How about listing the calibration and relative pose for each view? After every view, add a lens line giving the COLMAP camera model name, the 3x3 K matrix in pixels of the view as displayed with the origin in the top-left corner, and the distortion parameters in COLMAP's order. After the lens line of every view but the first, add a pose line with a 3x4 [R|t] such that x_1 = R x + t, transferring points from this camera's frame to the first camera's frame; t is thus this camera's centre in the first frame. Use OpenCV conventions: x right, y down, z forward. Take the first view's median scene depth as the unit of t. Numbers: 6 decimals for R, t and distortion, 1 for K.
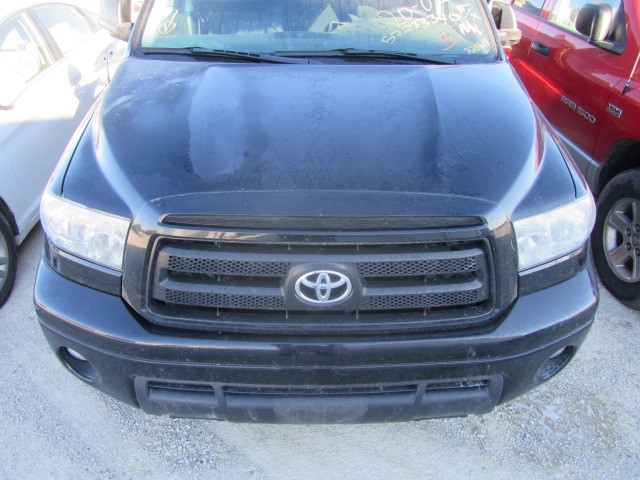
lens RADIAL K [[512.7, 0, 319.6], [0, 512.7, 239.8], [0, 0, 1]] dist [0.009282, -0.007774]
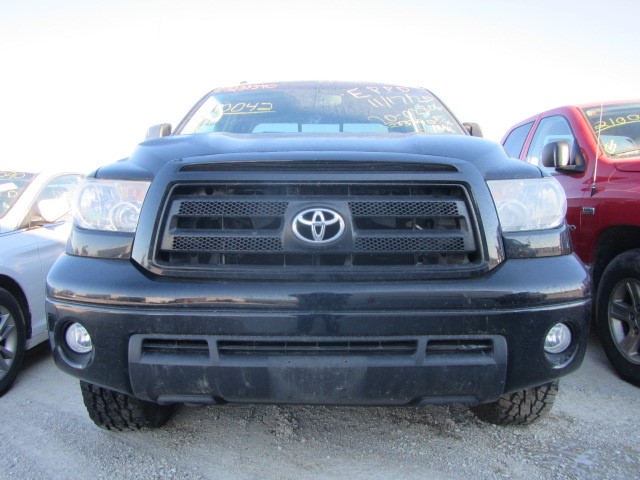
lens RADIAL K [[512.7, 0, 319.8], [0, 512.7, 238.9], [0, 0, 1]] dist [0.009282, -0.007774]
pose [[0.999631, -0.013980, -0.023304, 0.034279], [0.001910, 0.891562, -0.452895, 0.593166], [0.027108, 0.452683, 0.891259, 0.042809]]
